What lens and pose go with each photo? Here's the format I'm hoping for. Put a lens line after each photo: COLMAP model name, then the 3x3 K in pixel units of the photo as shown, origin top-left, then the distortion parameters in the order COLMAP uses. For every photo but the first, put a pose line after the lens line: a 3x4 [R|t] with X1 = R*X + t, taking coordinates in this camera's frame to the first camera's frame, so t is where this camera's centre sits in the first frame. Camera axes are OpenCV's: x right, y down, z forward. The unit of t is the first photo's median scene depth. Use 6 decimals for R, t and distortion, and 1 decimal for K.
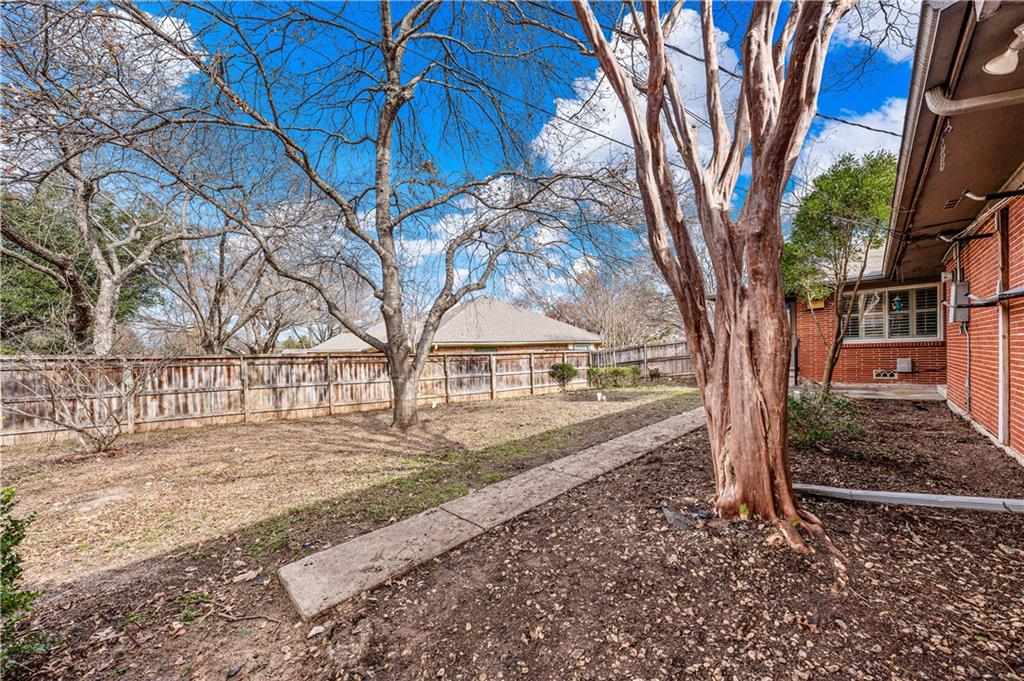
lens RADIAL K [[359.4, 0, 492.9], [0, 359.4, 372.7], [0, 0, 1]] dist [-0.000320, -0.000222]
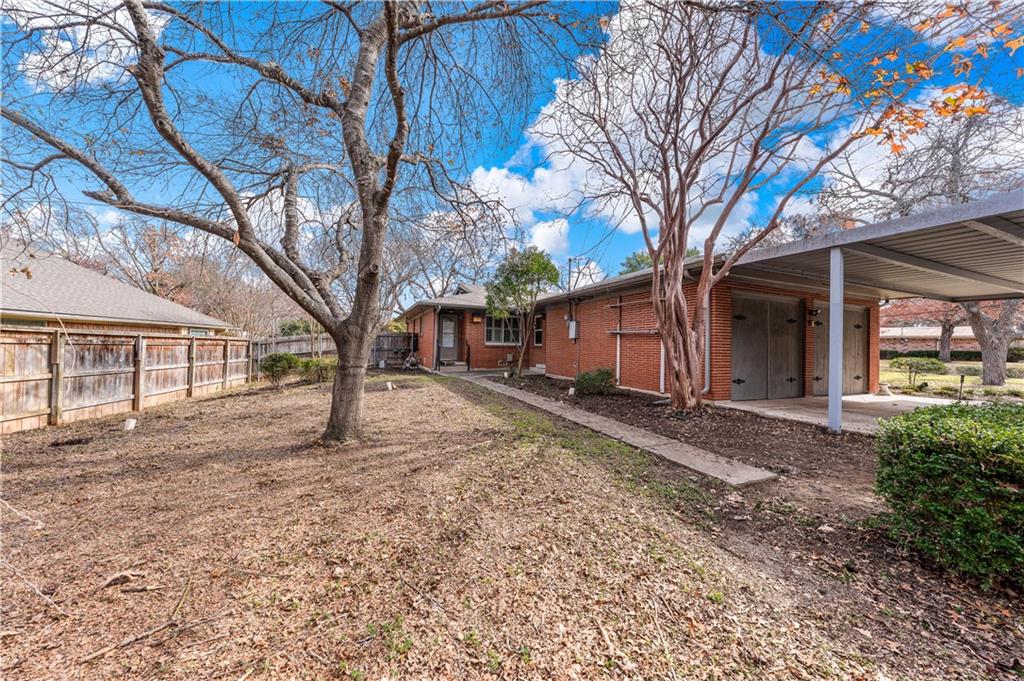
lens RADIAL K [[359.4, 0, 512.3], [0, 359.4, 346.9], [0, 0, 1]] dist [-0.000320, -0.000222]
pose [[0.358919, 0.037417, 0.932618, -0.357527], [0.015365, 0.998824, -0.045987, 0.005001], [-0.933242, 0.030835, 0.357922, 0.199059]]
